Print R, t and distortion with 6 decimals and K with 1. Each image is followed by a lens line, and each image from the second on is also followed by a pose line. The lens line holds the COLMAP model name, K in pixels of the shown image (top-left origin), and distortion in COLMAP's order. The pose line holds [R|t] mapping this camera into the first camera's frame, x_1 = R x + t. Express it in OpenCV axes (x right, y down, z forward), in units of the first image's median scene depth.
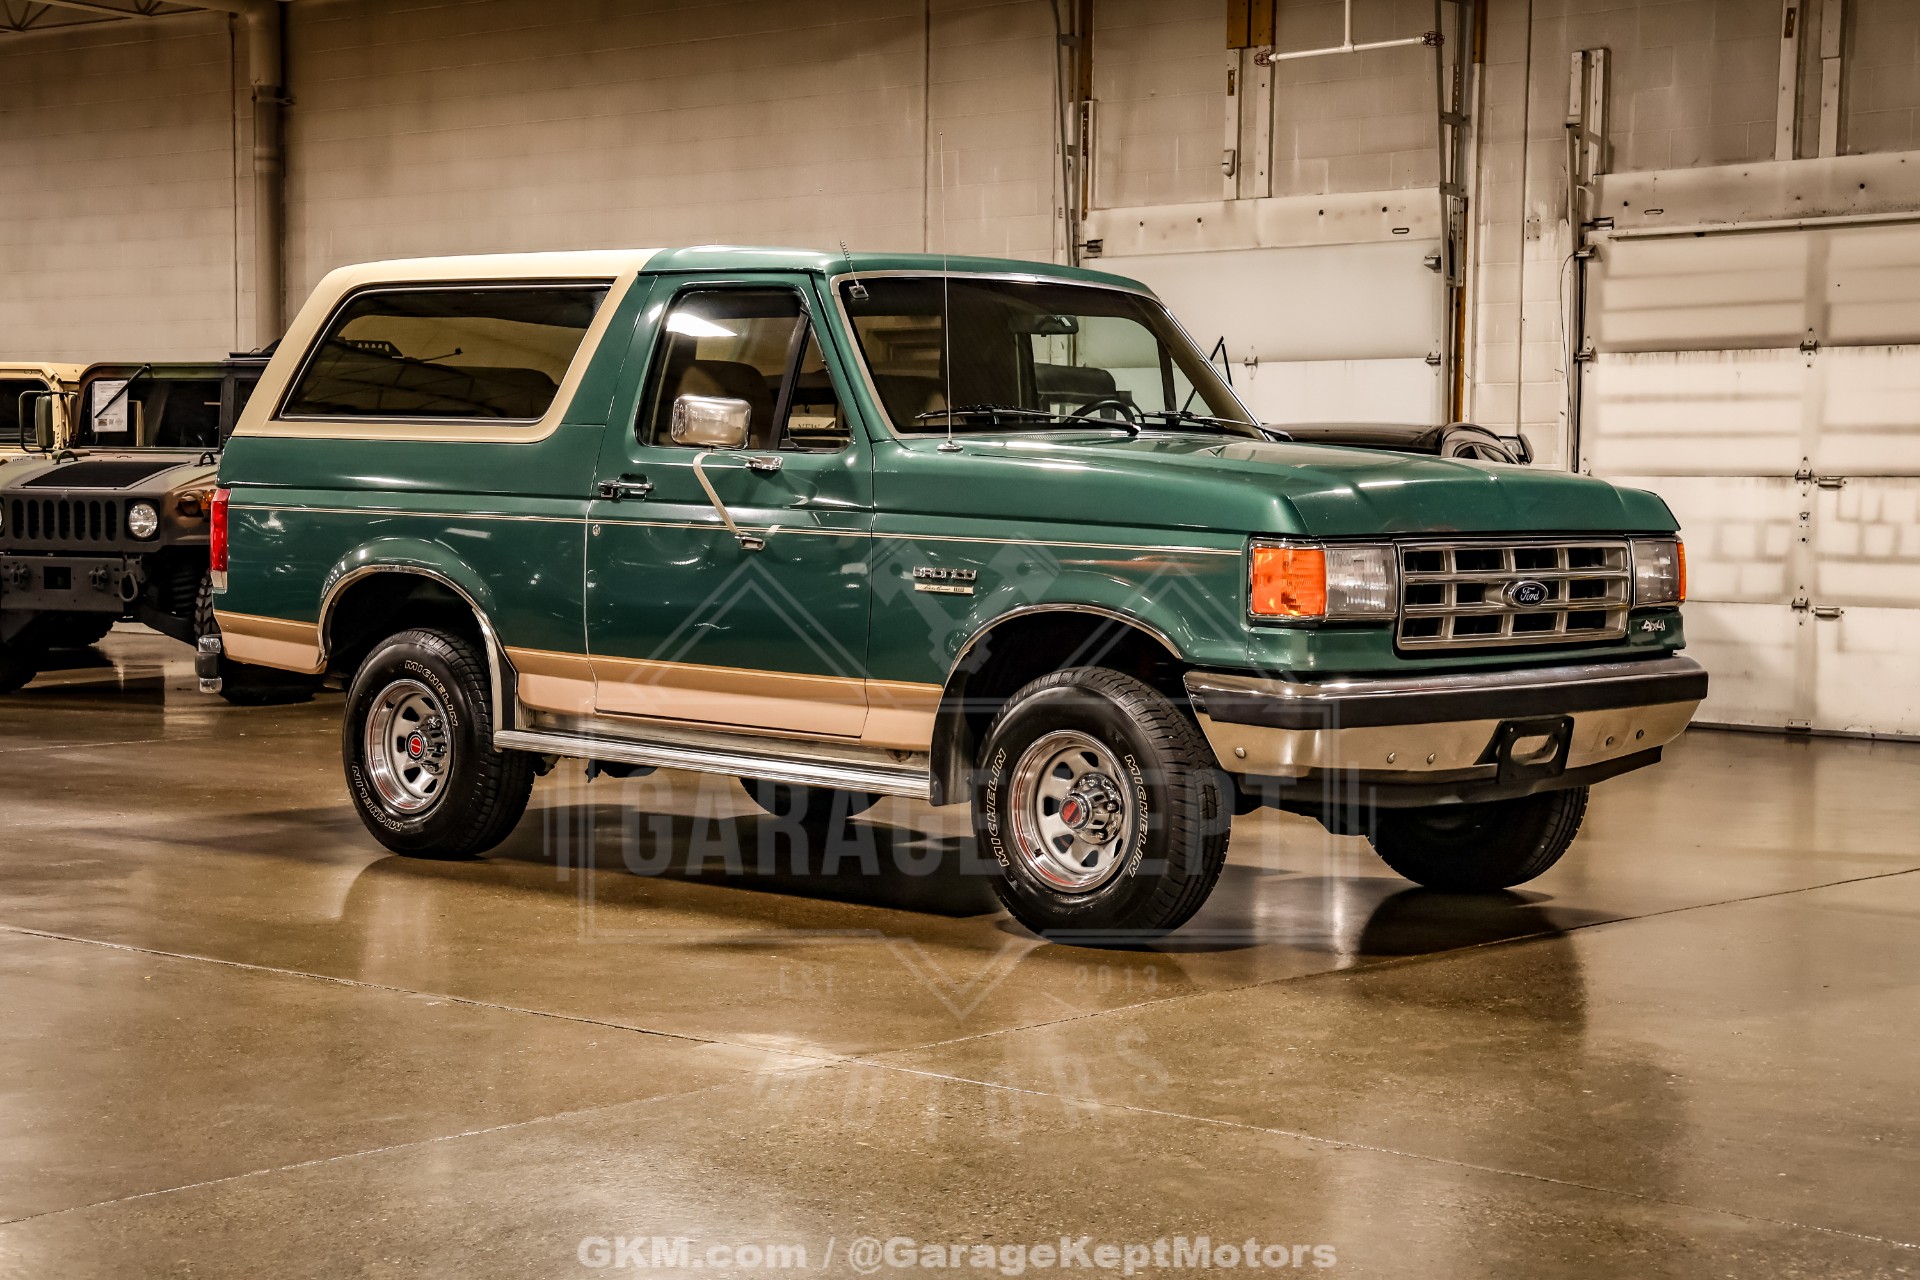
lens RADIAL K [[3204.2, 0, 969.5], [0, 3204.2, 643.6], [0, 0, 1]] dist [0.210342, 0.000000]
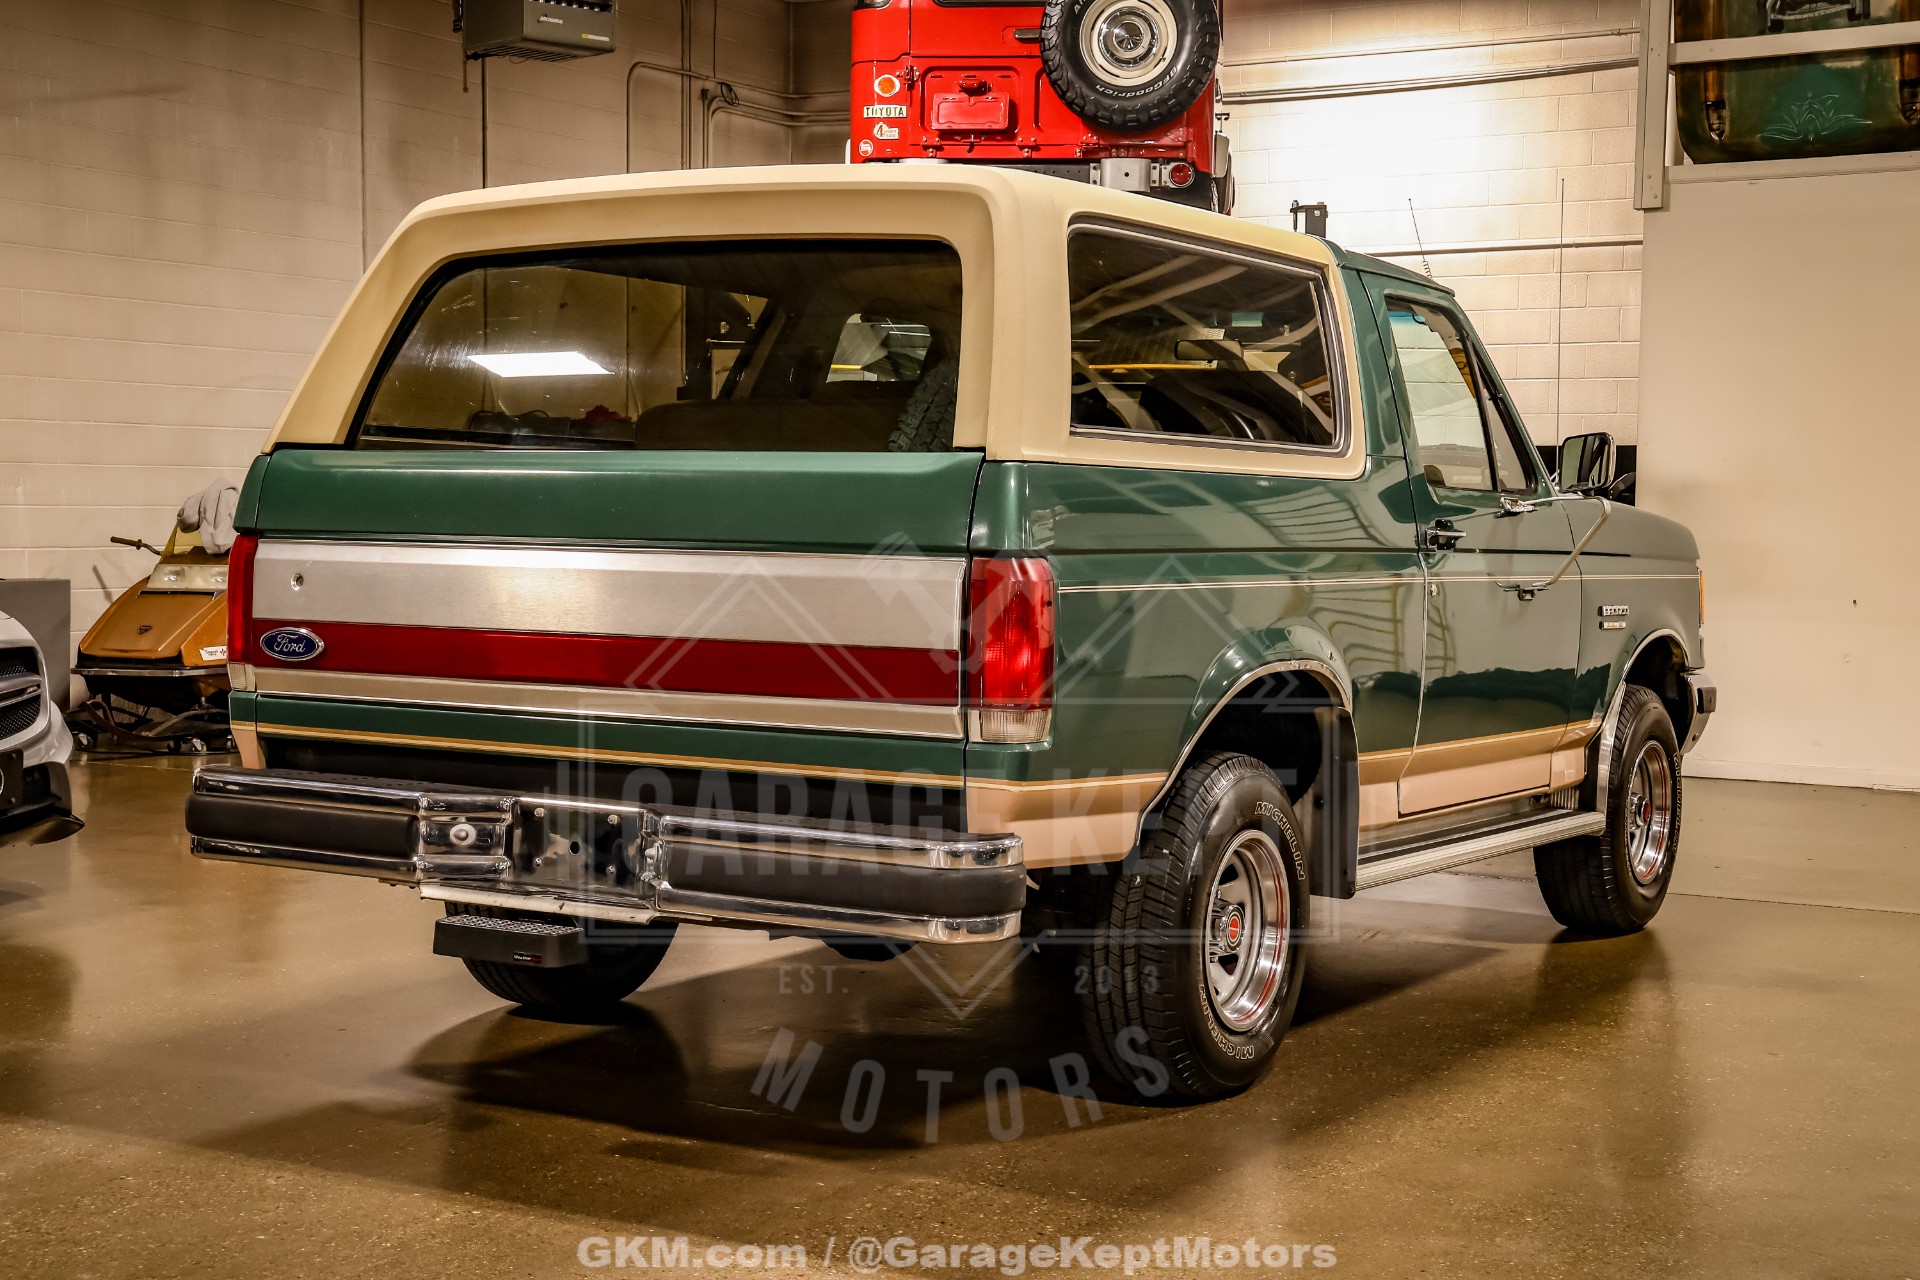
lens RADIAL K [[2644.2, 0, 928.5], [0, 2644.2, 660.4], [0, 0, 1]] dist [0.122508, 0.000000]
pose [[-0.161327, -0.075448, 0.984013, -0.786446], [0.033516, 0.996079, 0.081868, -0.080098], [-0.986332, 0.046188, -0.158166, 1.291151]]
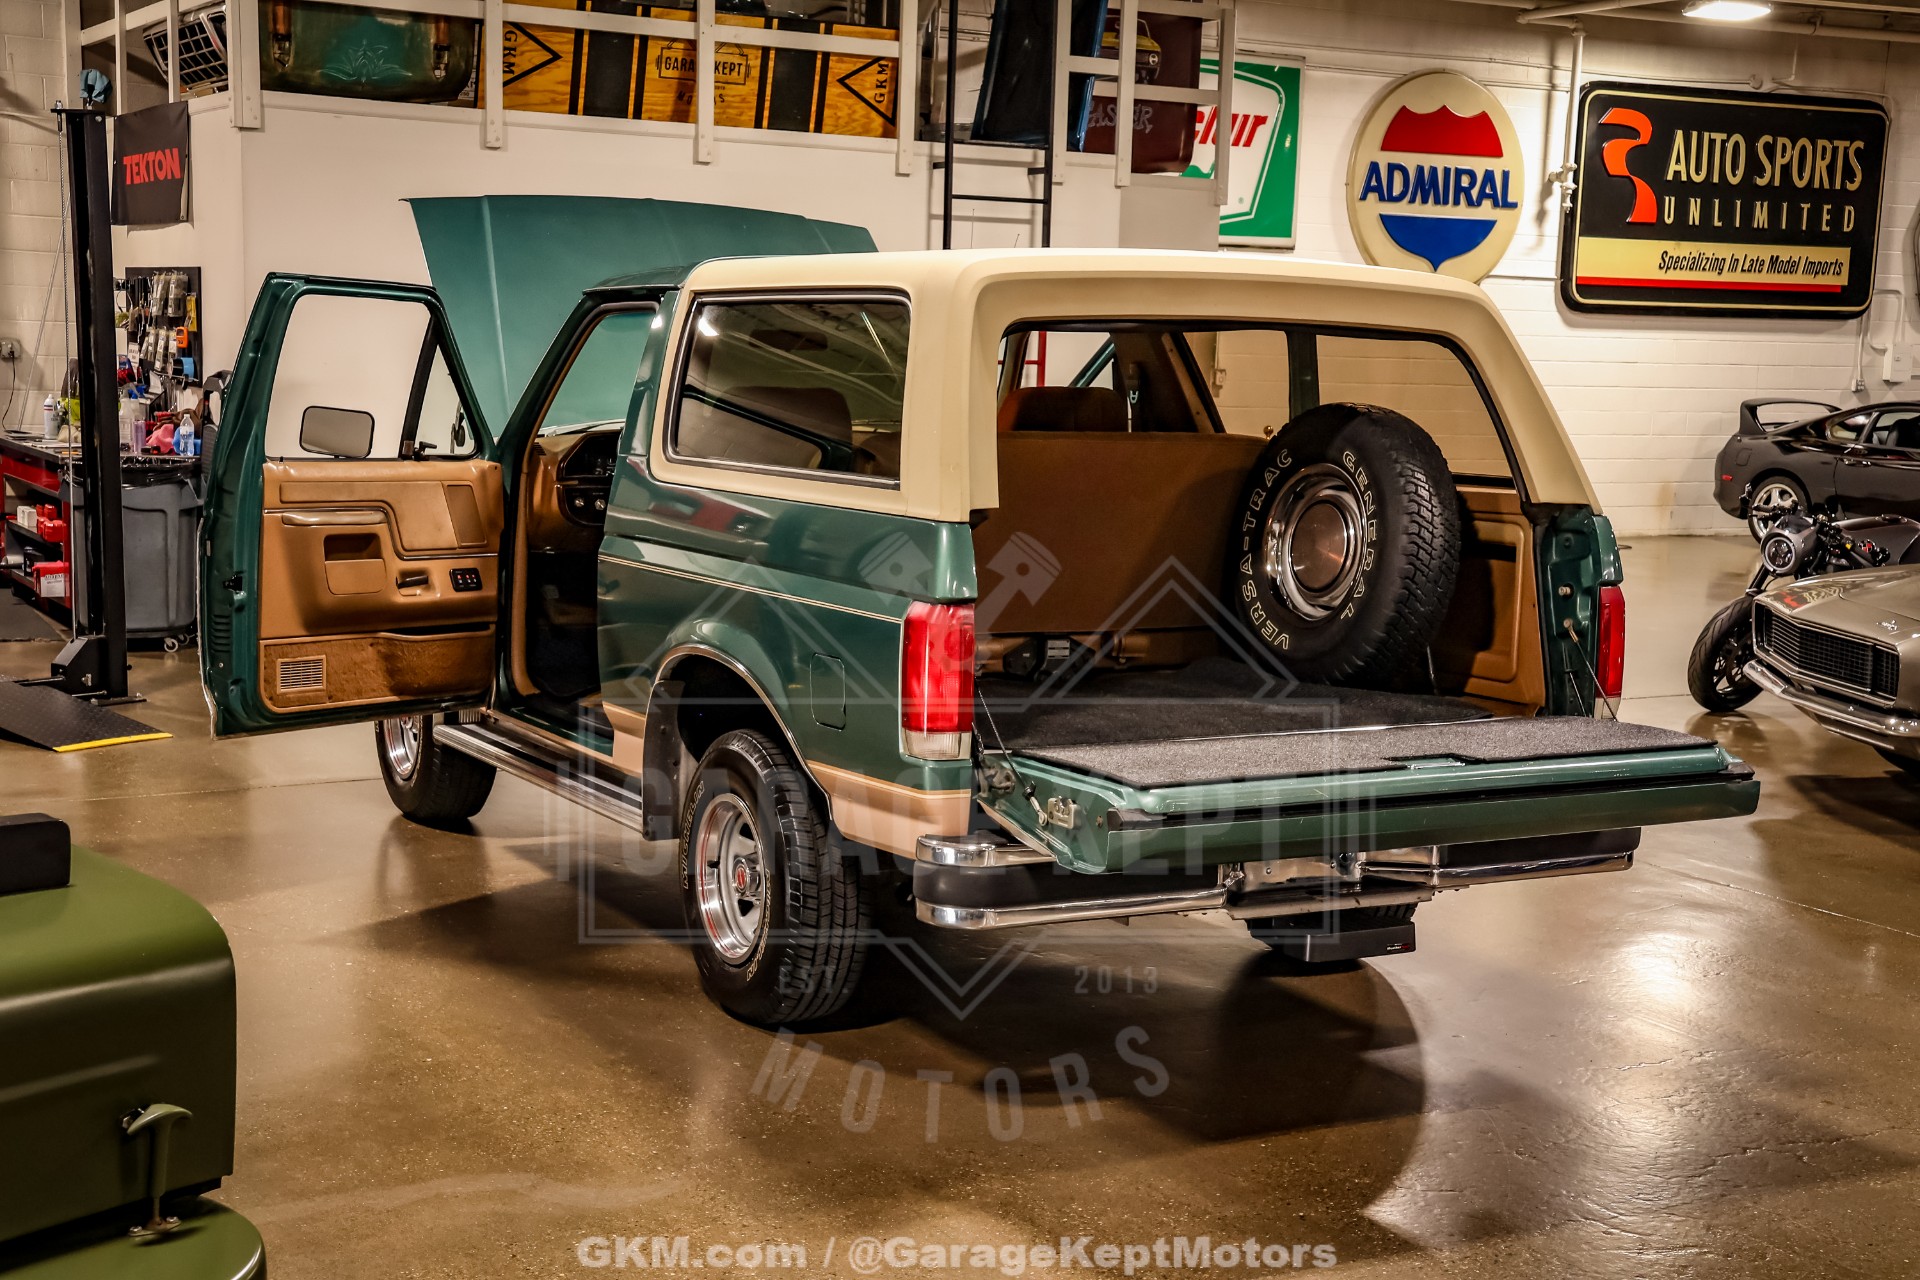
lens RADIAL K [[2481.0, 0, 893.9], [0, 2481.0, 618.7], [0, 0, 1]] dist [0.140690, 0.000000]
pose [[-0.928040, -0.080917, 0.363584, -0.341886], [-0.021885, 0.986277, 0.163639, -0.154050], [-0.371836, 0.143907, -0.917076, 1.889062]]
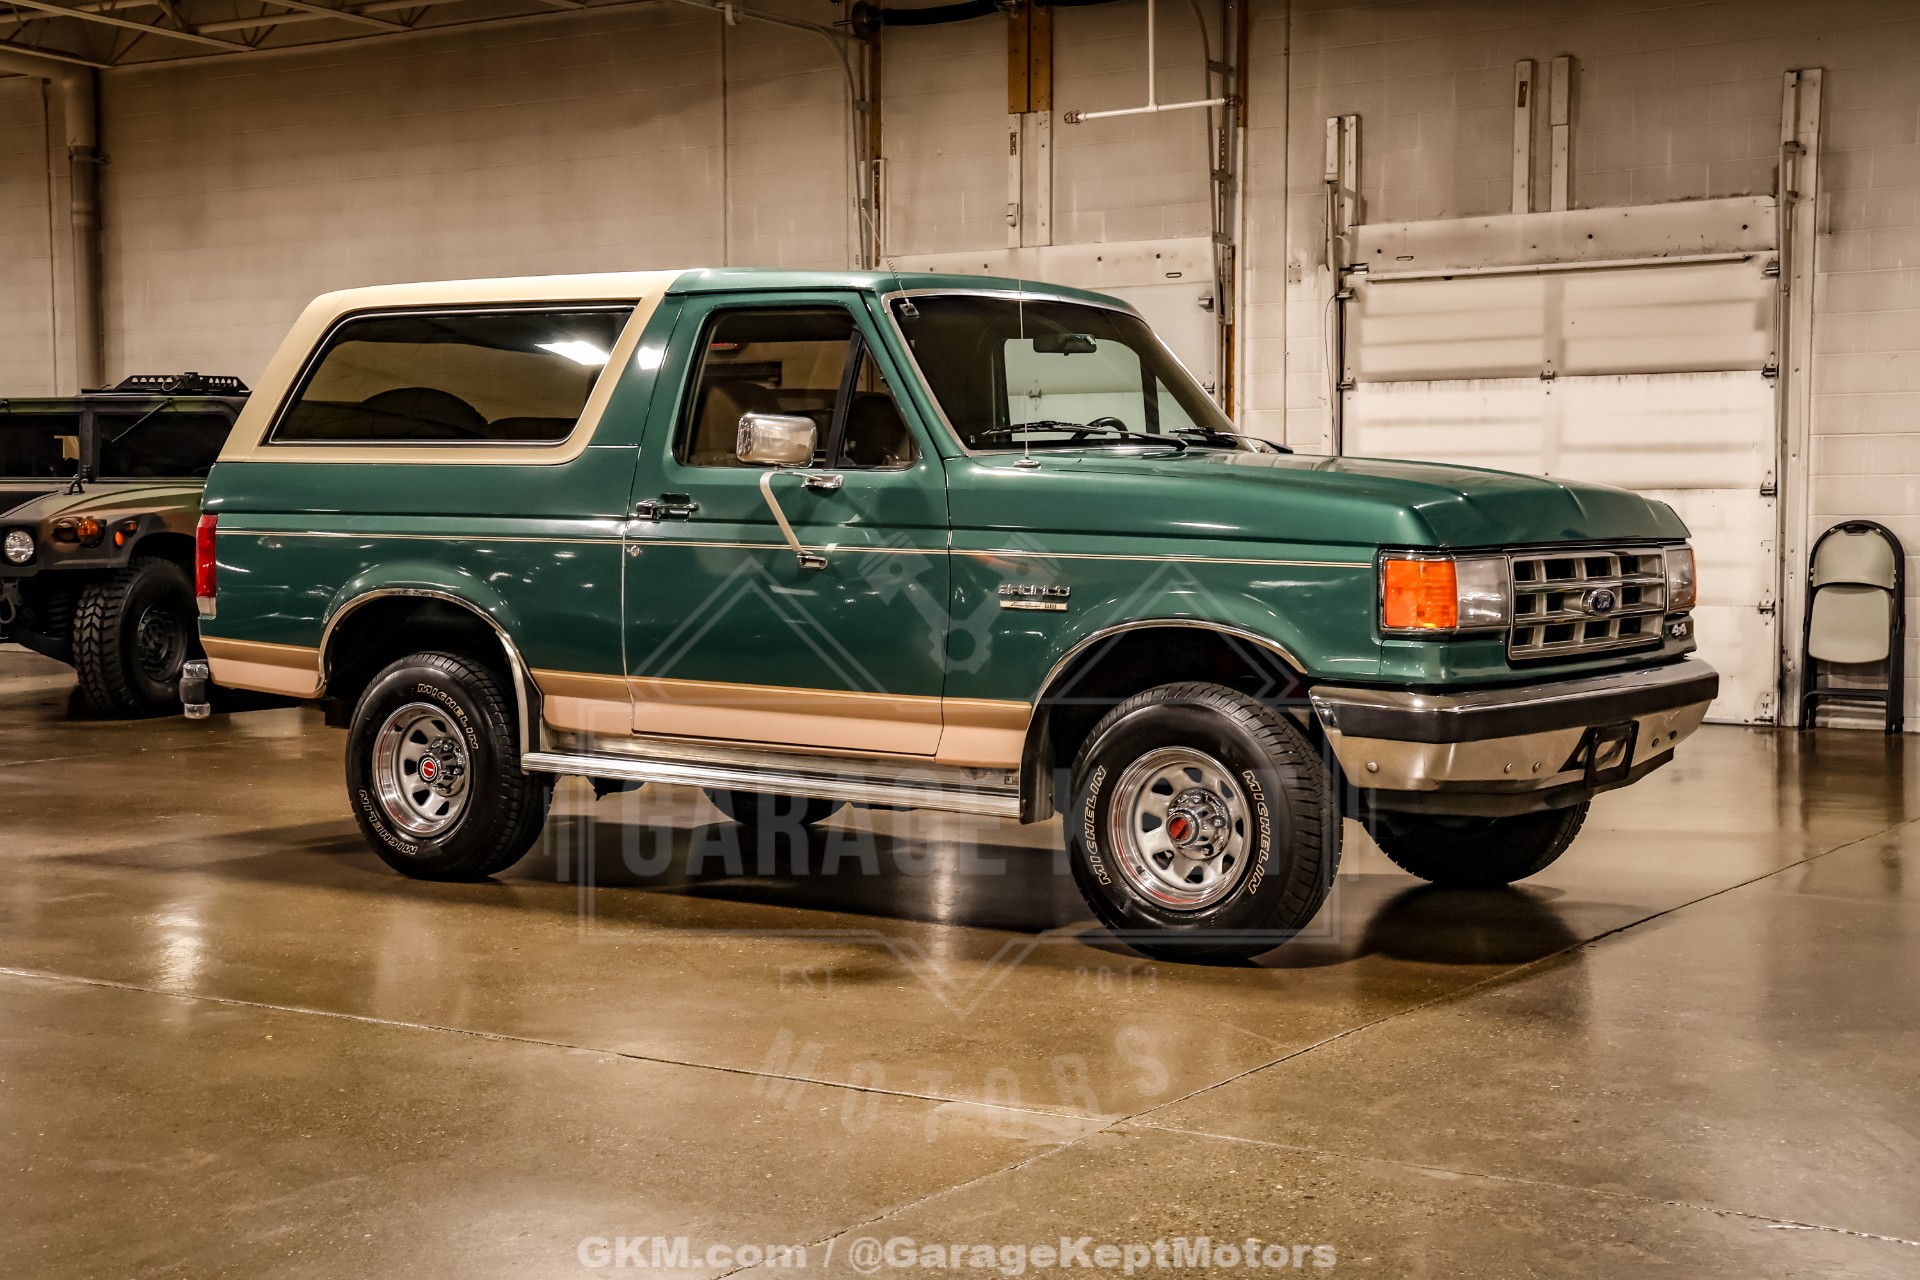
lens RADIAL K [[2644.2, 0, 945.9], [0, 2644.2, 619.4], [0, 0, 1]] dist [0.122508, 0.000000]
pose [[0.990941, -0.016897, 0.133228, -0.136789], [0.017618, 0.999836, -0.004238, -0.009314], [-0.133134, 0.006547, 0.991076, 0.182022]]
